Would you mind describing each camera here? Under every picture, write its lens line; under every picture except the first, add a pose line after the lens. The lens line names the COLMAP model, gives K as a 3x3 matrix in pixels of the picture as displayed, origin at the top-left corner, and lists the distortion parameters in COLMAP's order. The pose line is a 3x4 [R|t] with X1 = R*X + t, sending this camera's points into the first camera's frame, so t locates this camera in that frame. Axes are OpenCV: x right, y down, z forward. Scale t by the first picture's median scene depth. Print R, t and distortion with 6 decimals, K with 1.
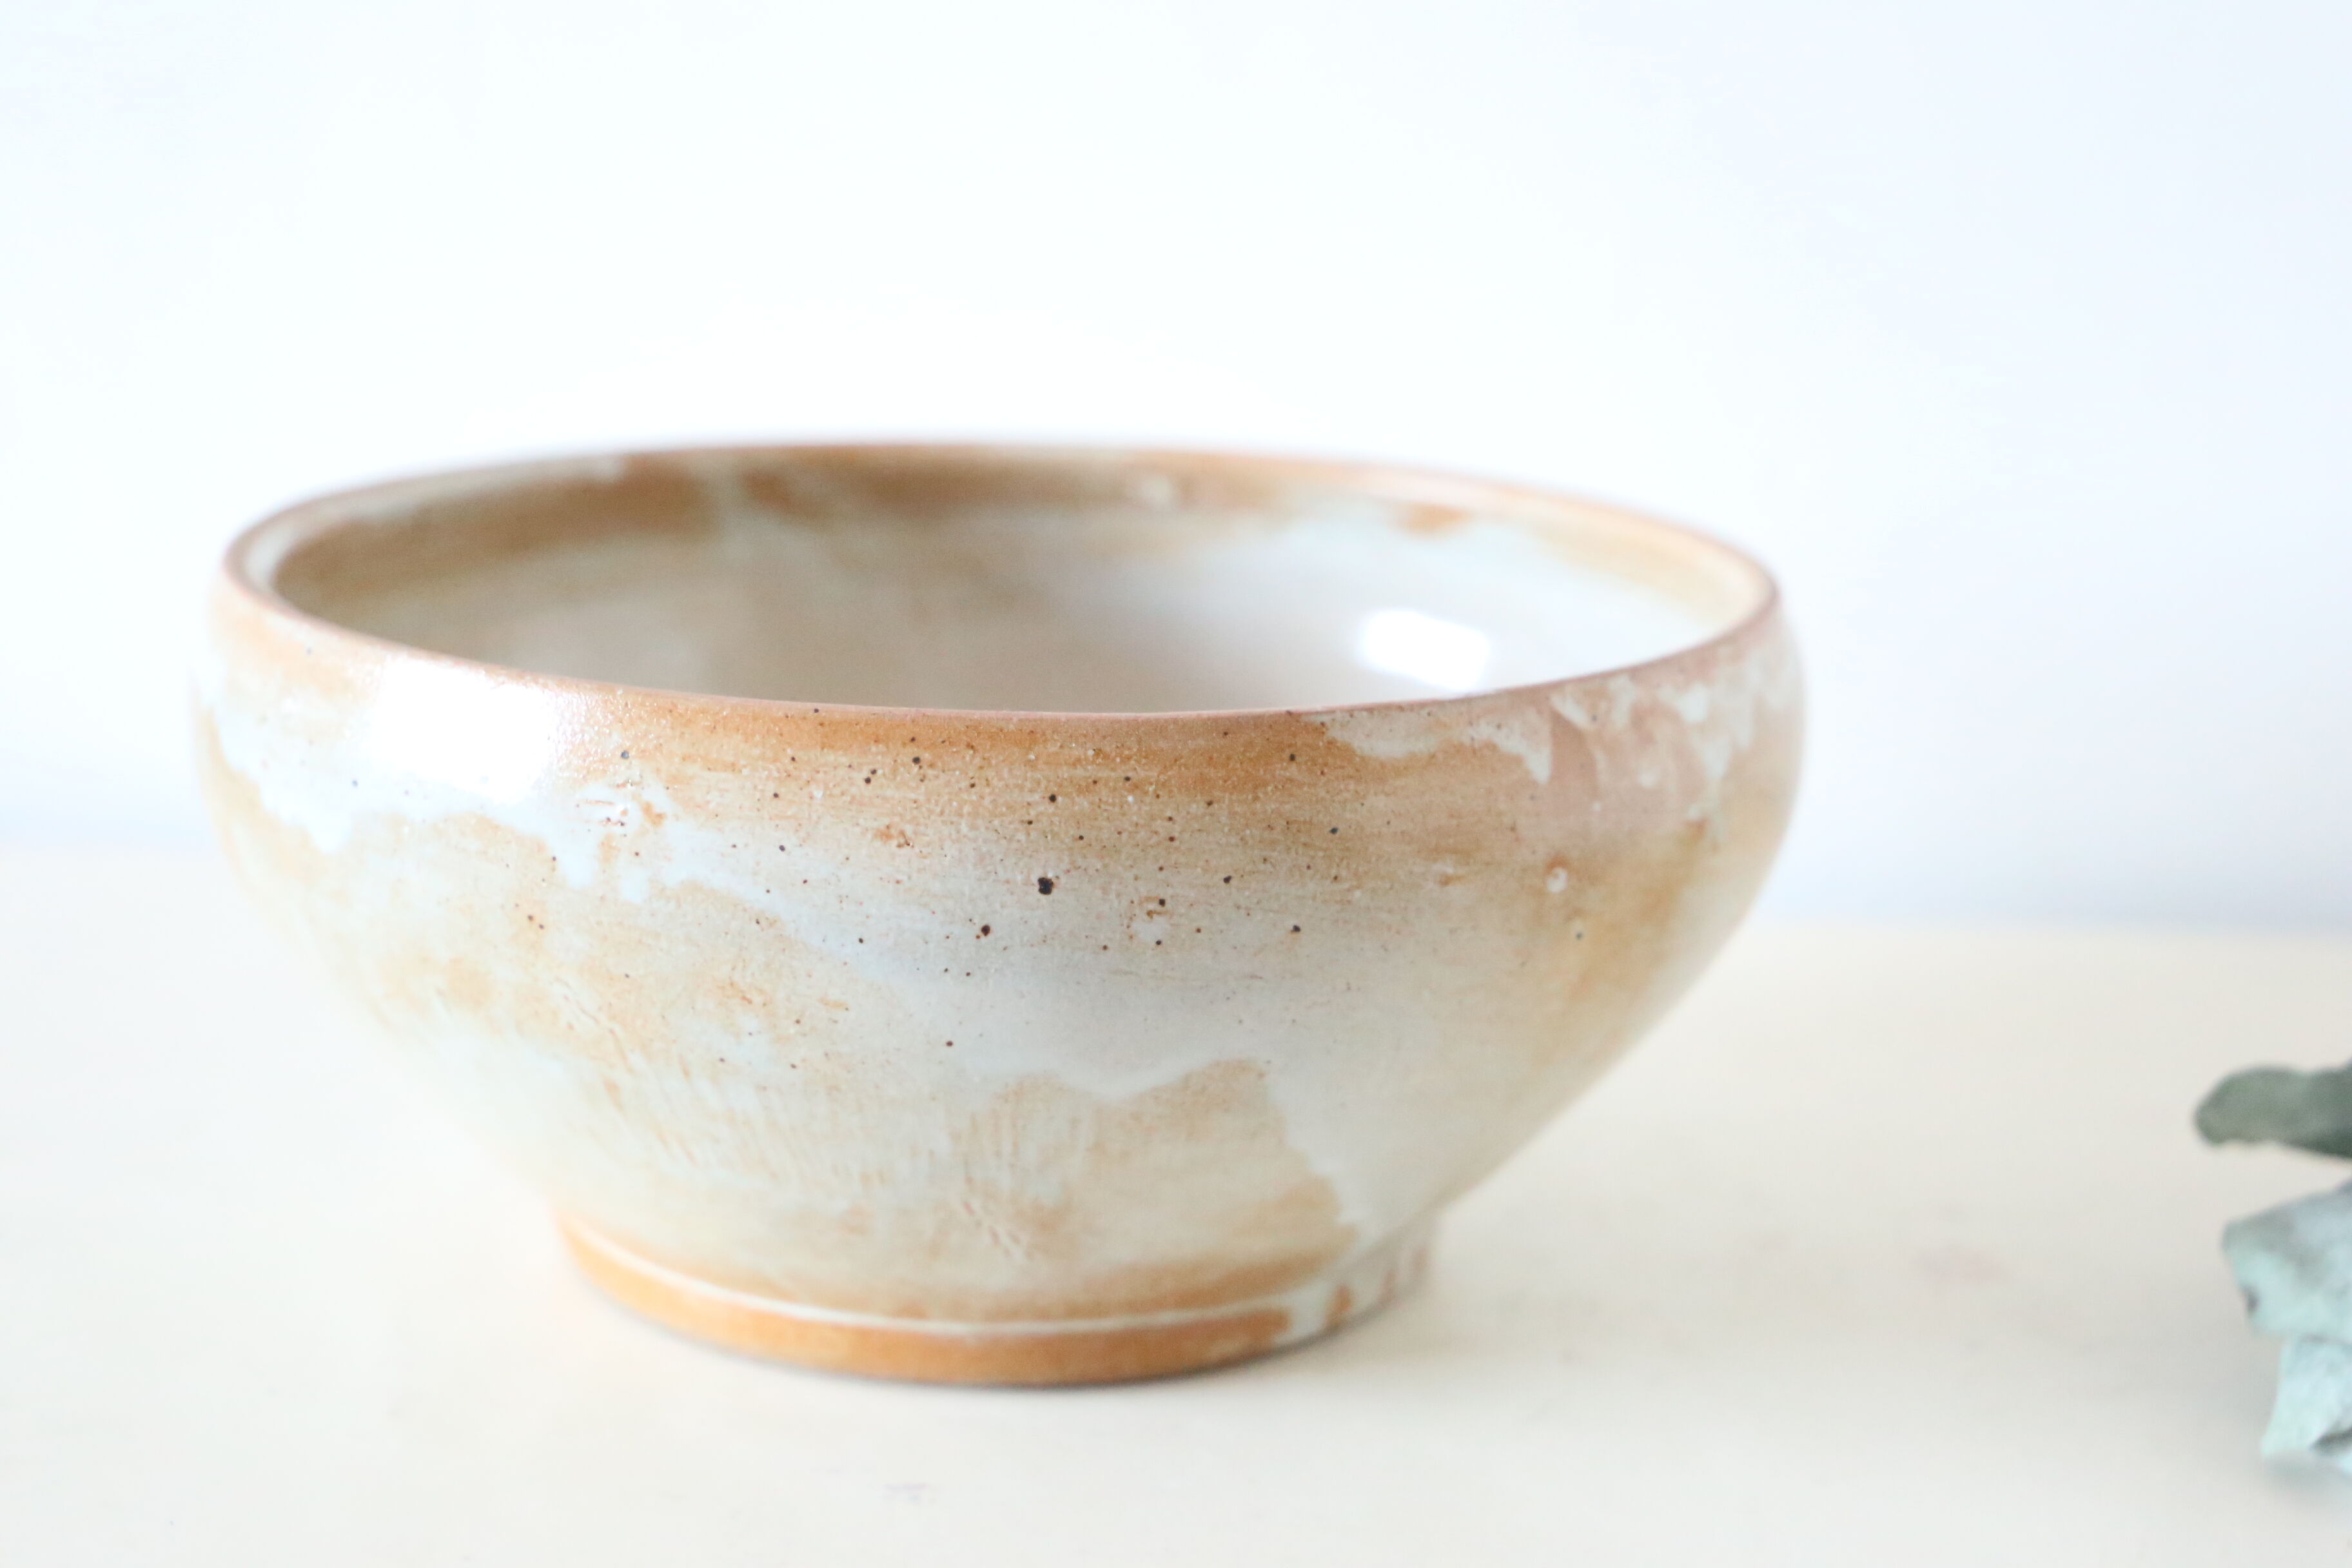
lens RADIAL K [[3762.8, 0, 1169.4], [0, 3762.8, 786.6], [0, 0, 1]] dist [0.076793, 0.000000]
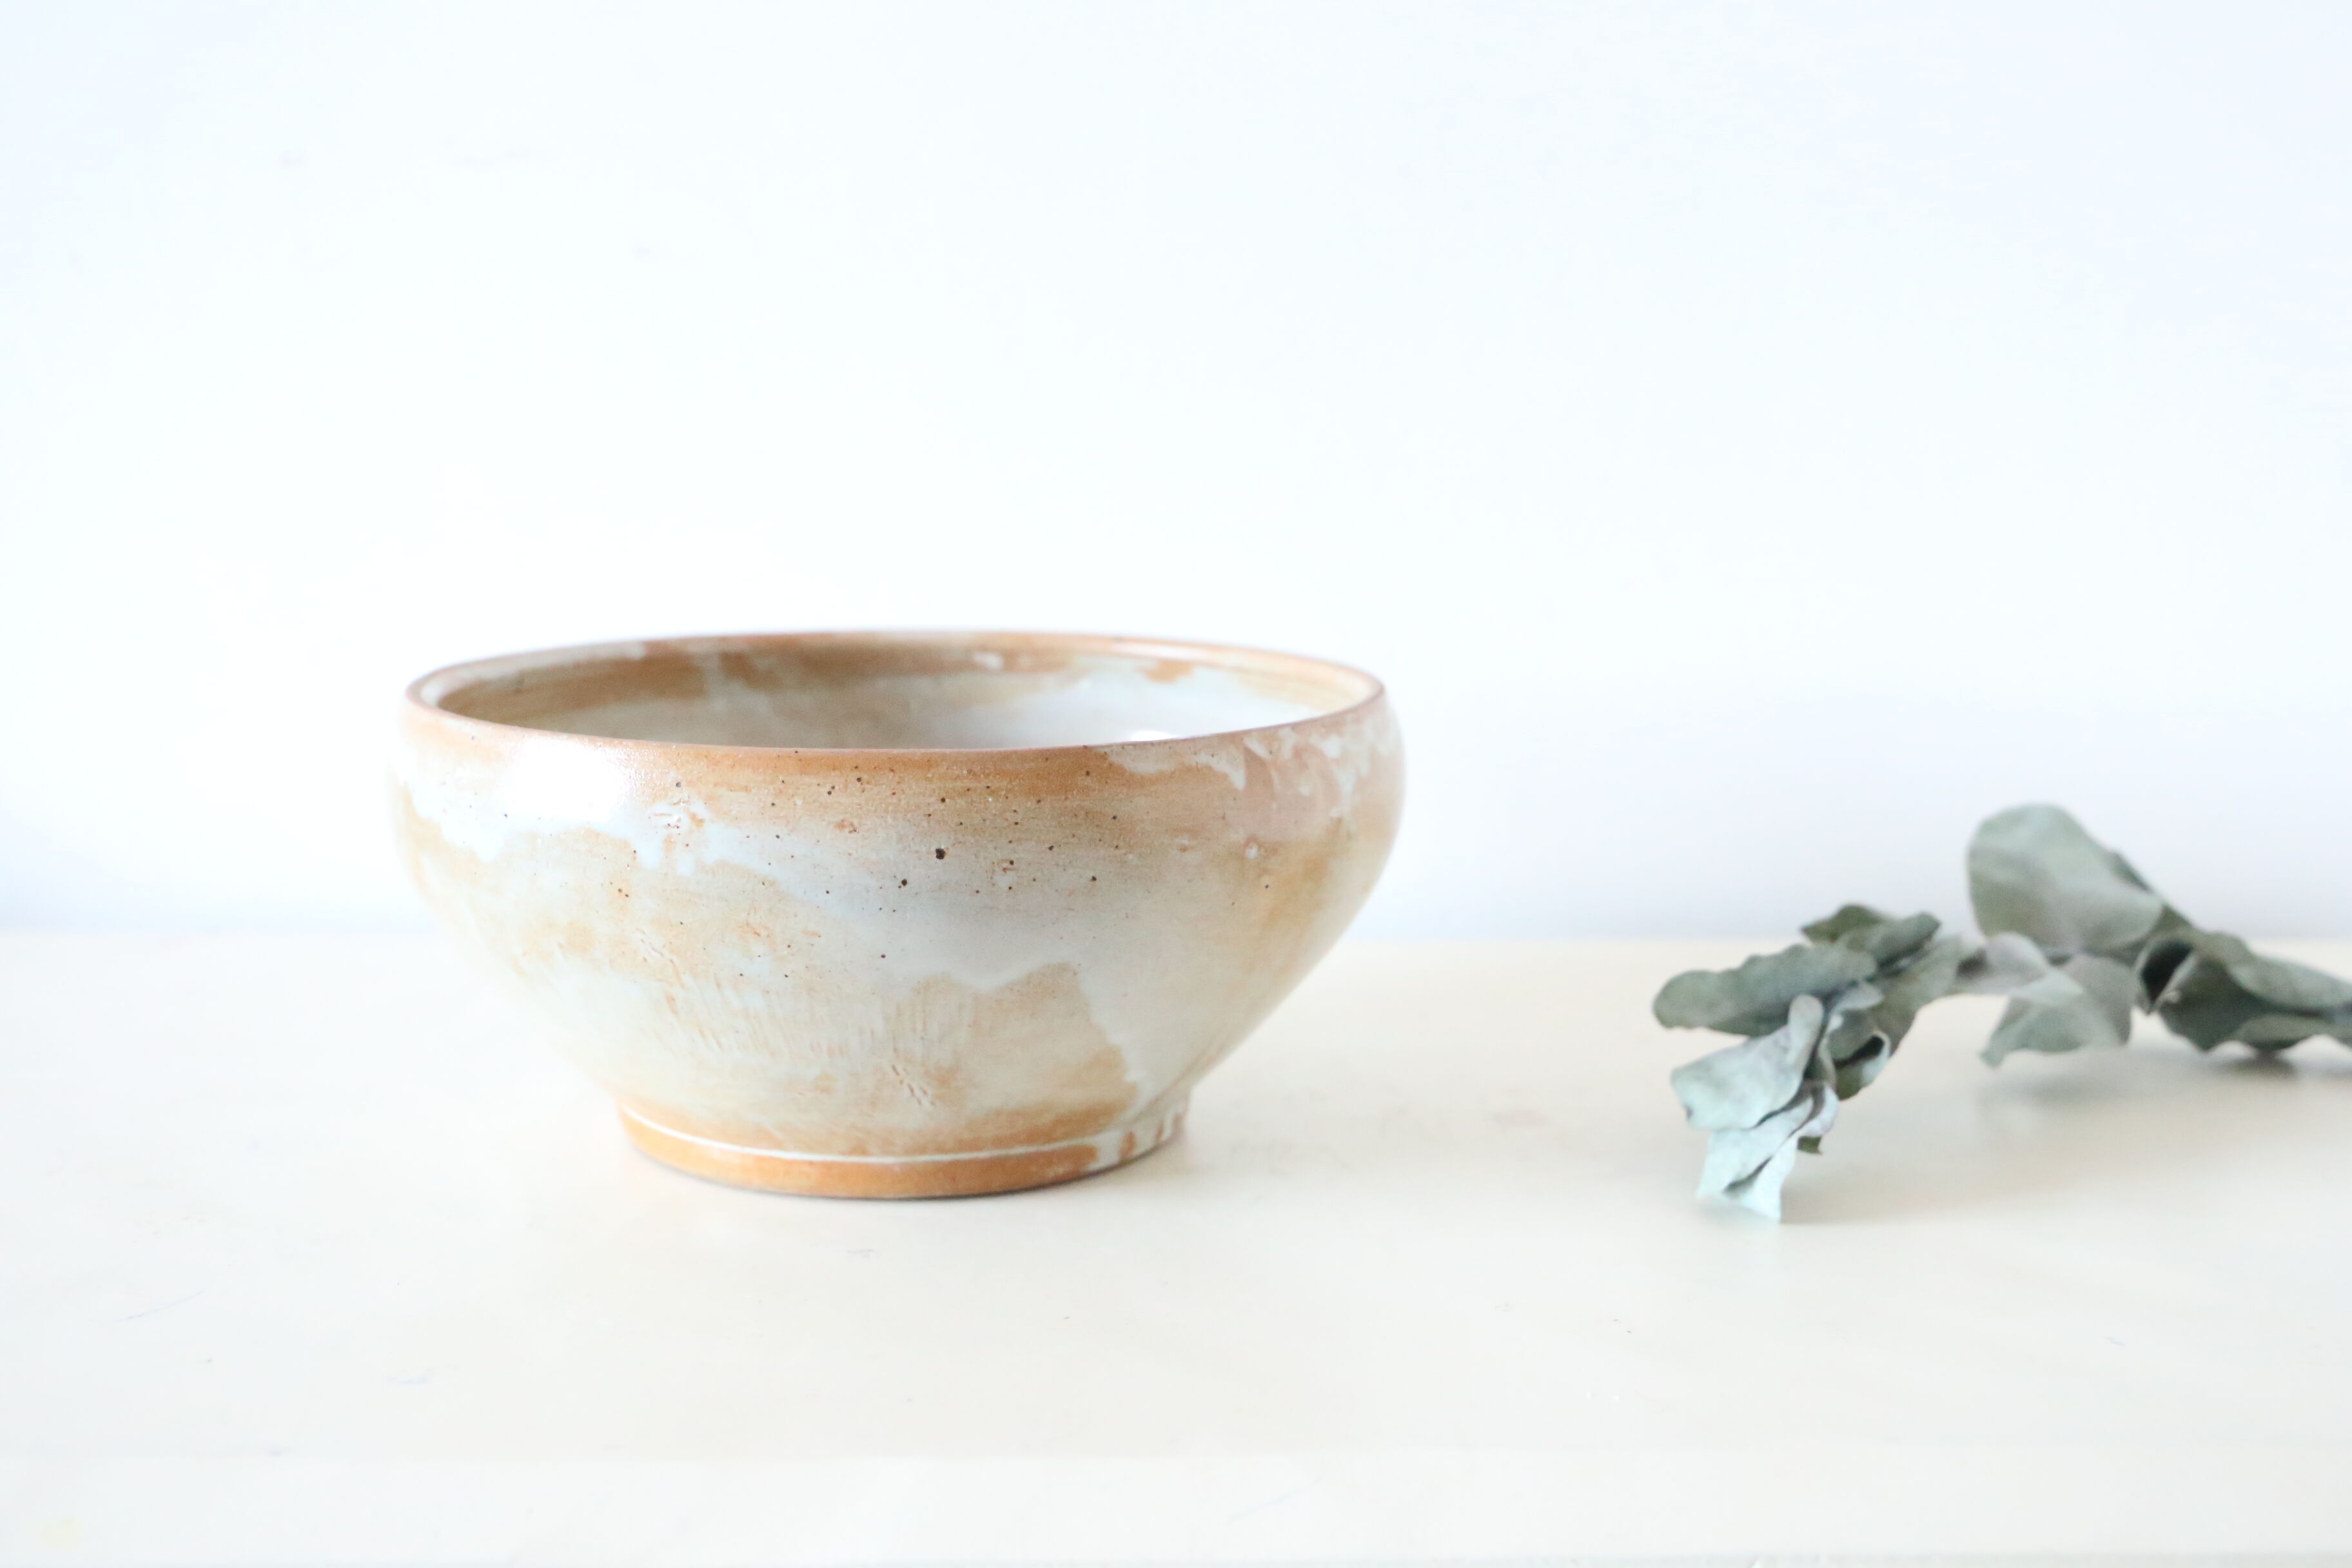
lens RADIAL K [[2911.6, 0, 1180.5], [0, 2911.6, 786.9], [0, 0, 1]] dist [0.016747, 0.000000]
pose [[0.996901, -0.031549, 0.072069, -0.017697], [0.037503, 0.995860, -0.082809, 0.098387], [-0.069158, 0.085255, 0.993956, -0.250007]]
